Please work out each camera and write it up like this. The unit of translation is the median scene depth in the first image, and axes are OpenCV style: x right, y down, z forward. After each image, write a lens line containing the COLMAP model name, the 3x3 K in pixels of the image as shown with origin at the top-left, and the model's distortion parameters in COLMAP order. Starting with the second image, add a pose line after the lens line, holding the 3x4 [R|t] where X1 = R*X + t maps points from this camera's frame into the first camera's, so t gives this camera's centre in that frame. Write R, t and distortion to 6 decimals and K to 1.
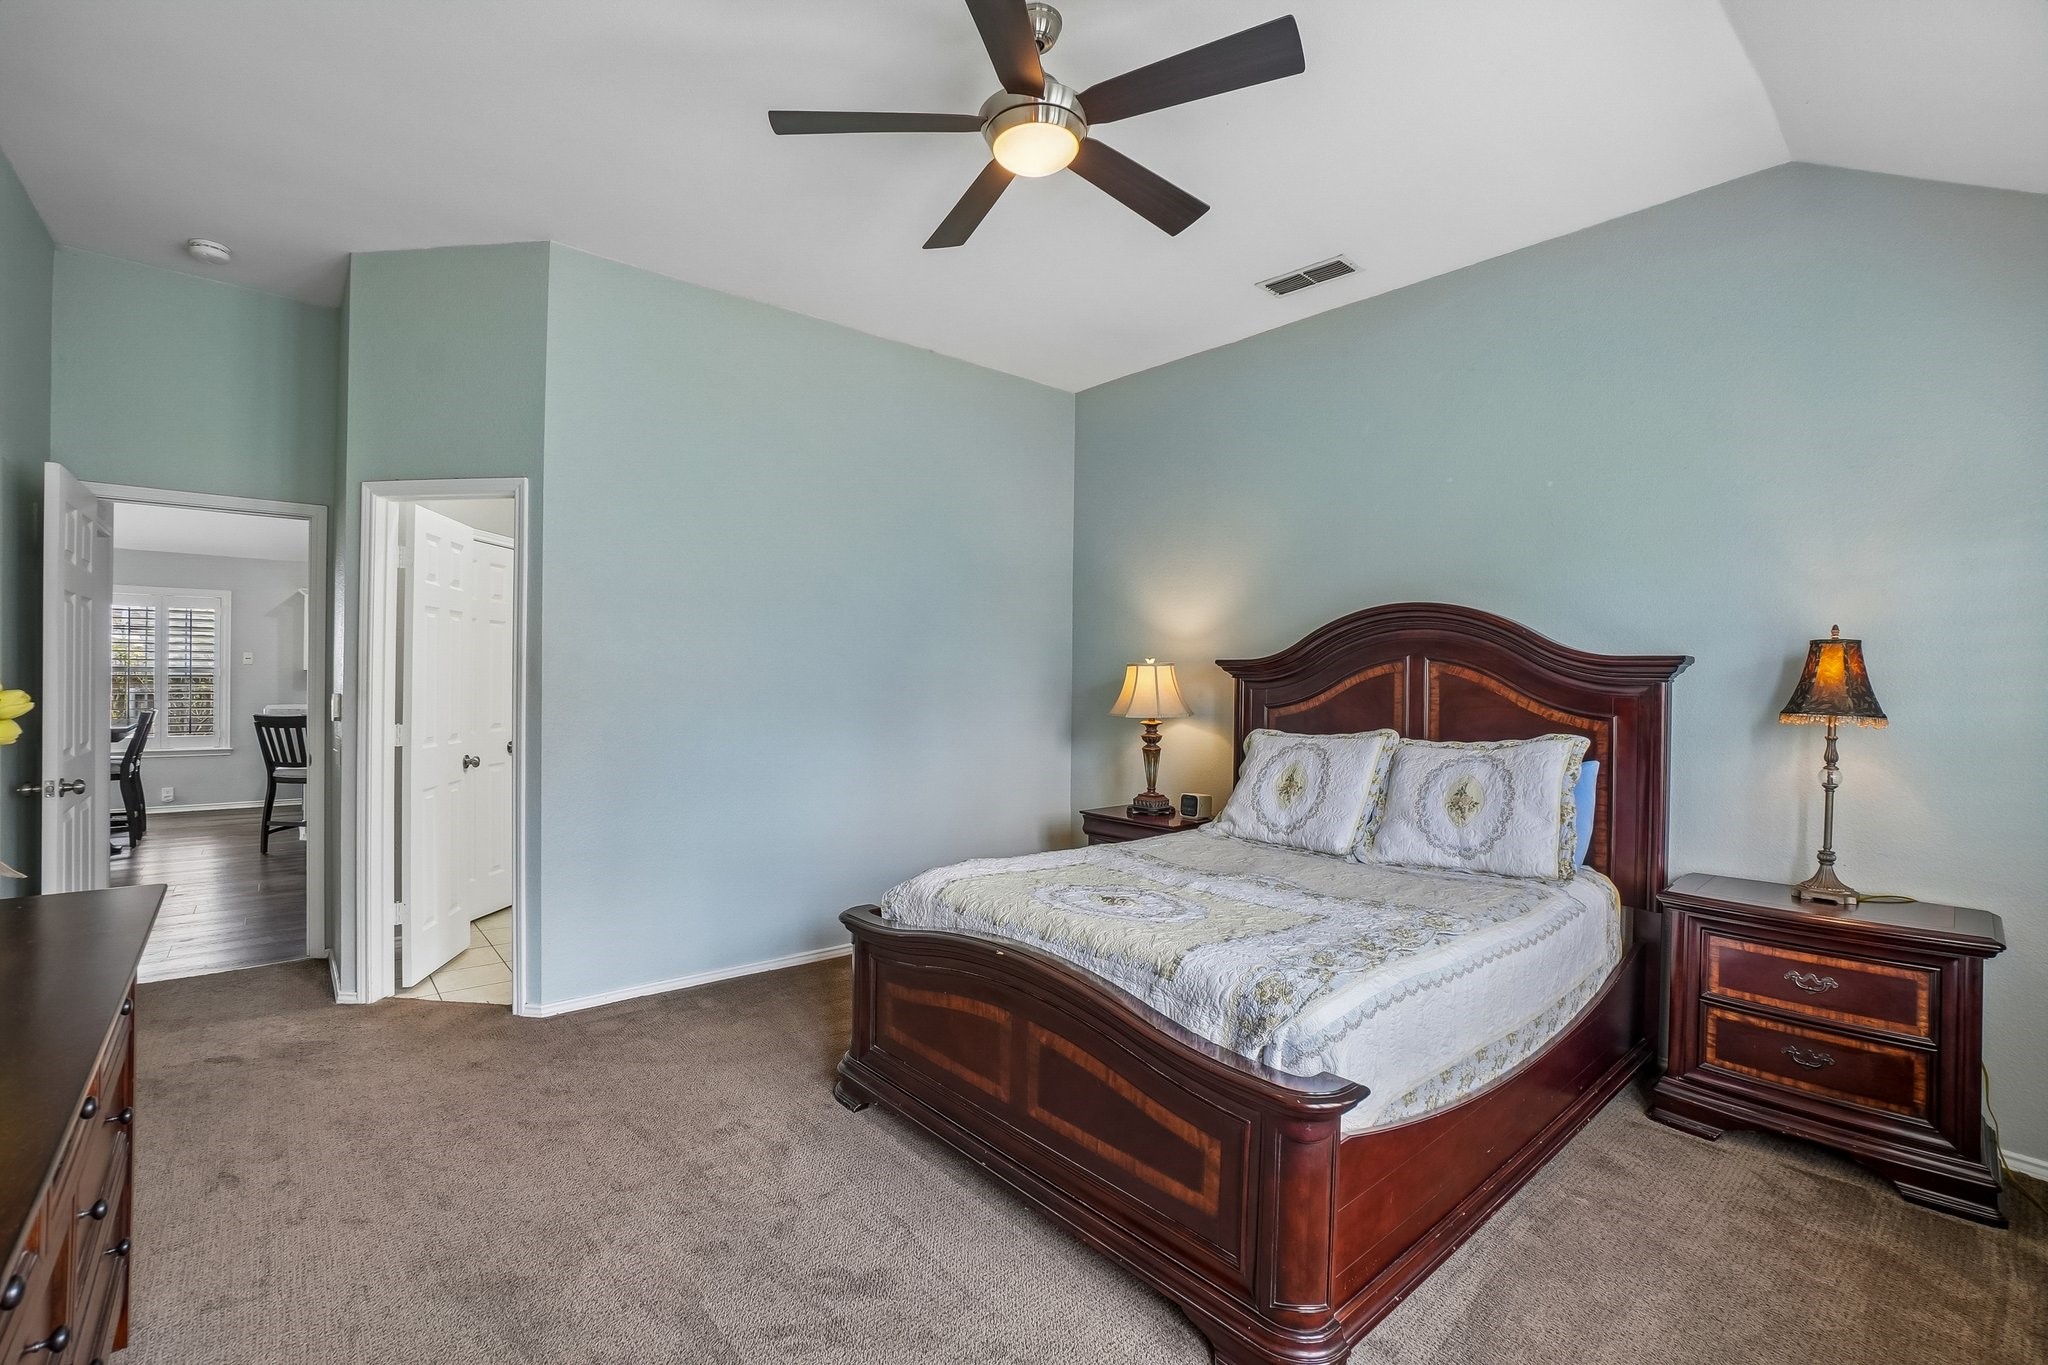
lens RADIAL K [[897.5, 0, 1003.1], [0, 897.5, 680.8], [0, 0, 1]] dist [-0.060083, 0.021437]
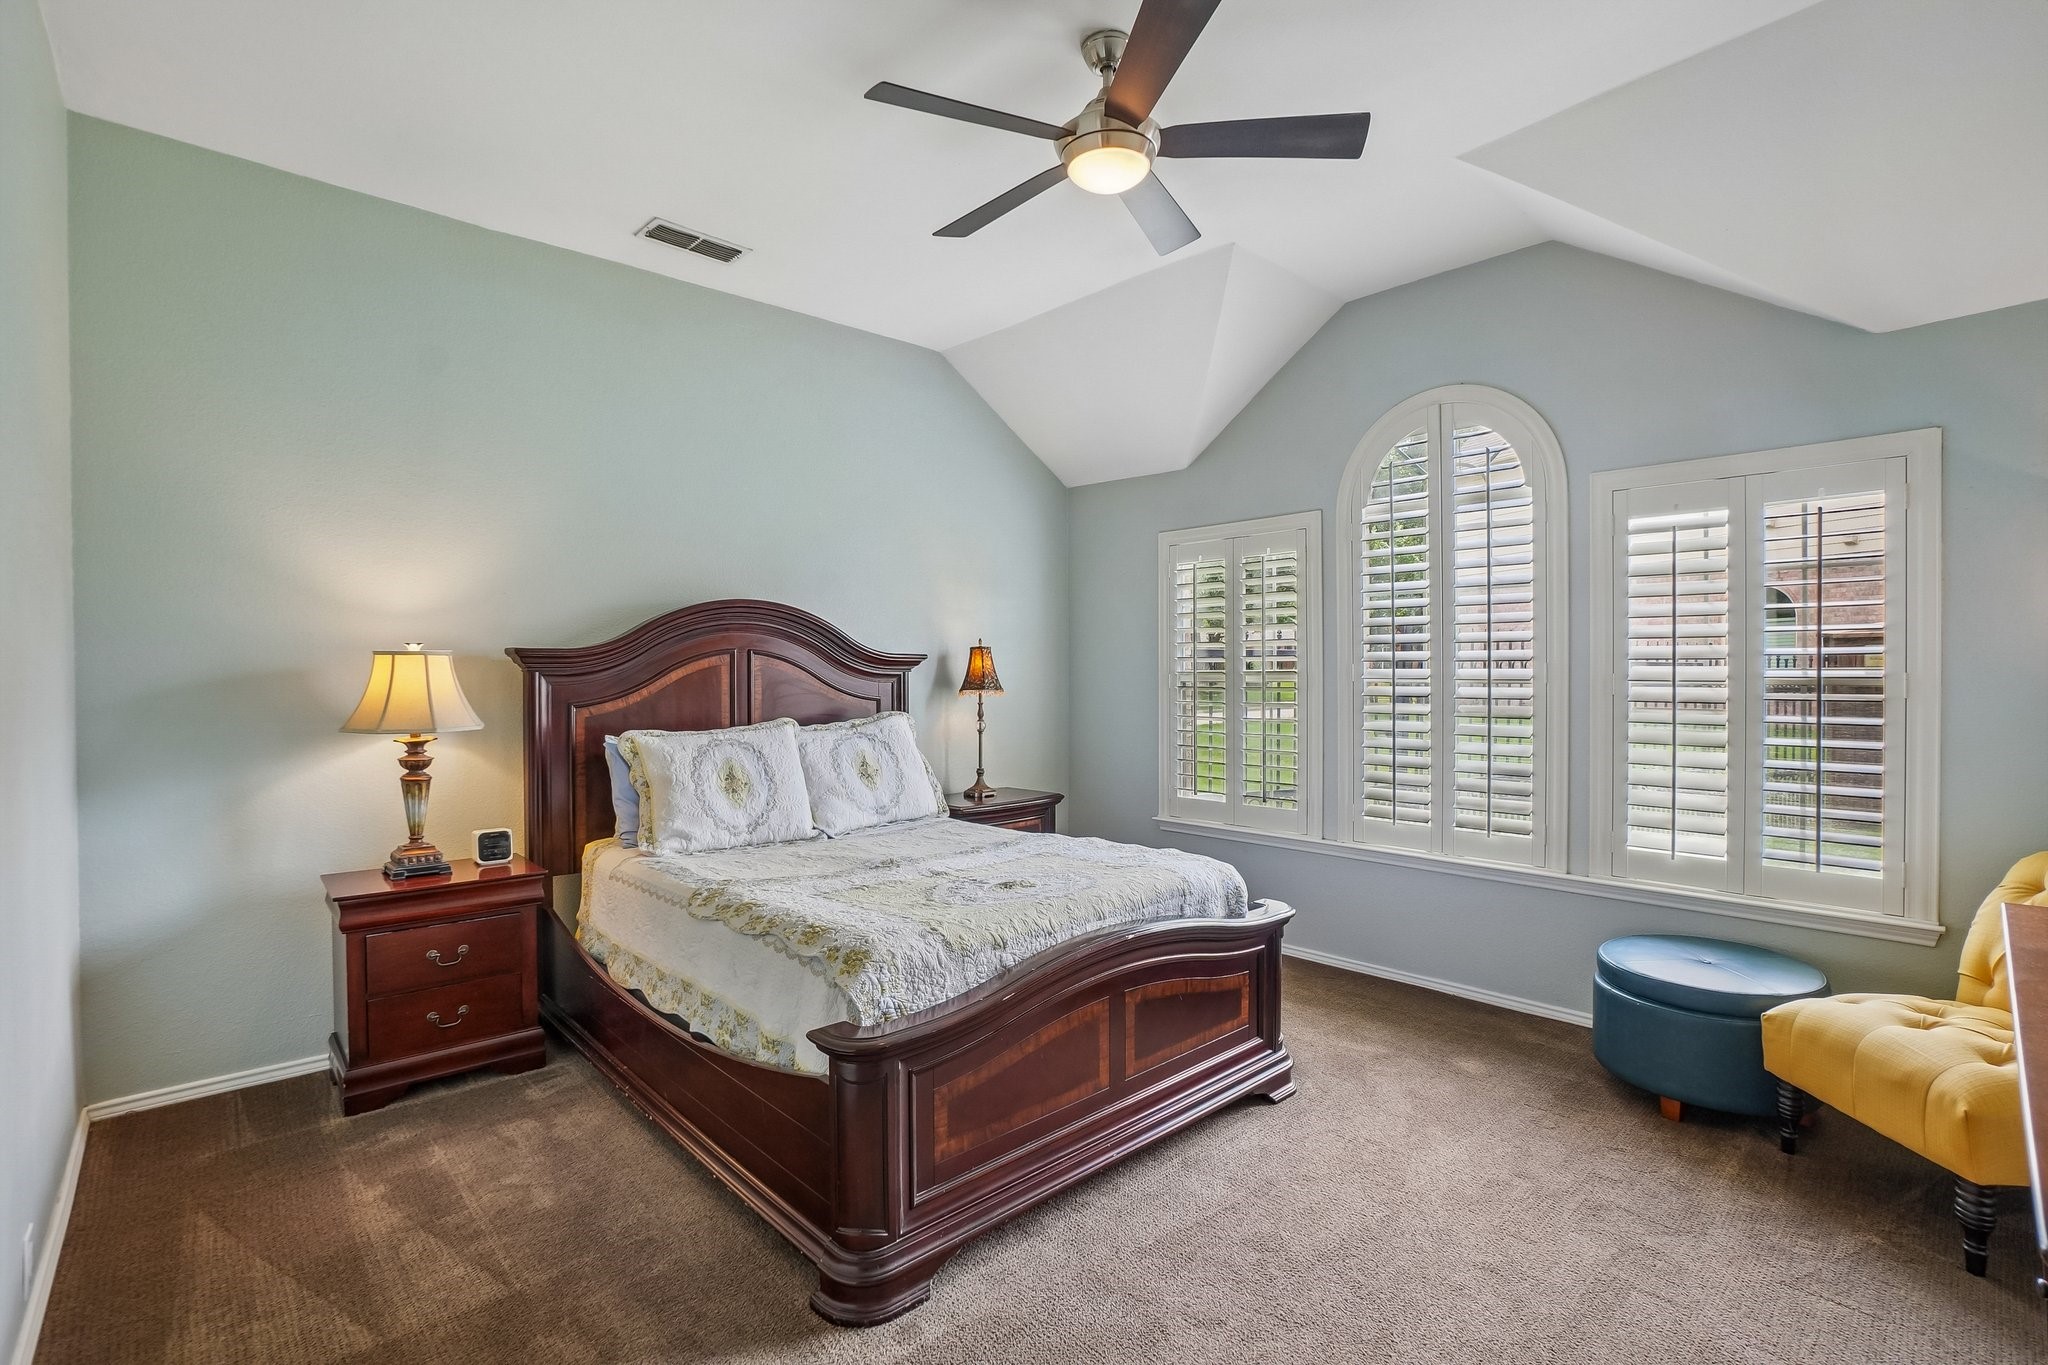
lens RADIAL K [[930.8, 0, 1008.2], [0, 930.8, 682.5], [0, 0, 1]] dist [-0.065370, 0.024759]
pose [[-0.024938, -0.018475, 0.999518, -0.690339], [0.006416, 0.999806, 0.018640, -0.007506], [-0.999668, 0.006878, -0.024814, 0.752002]]
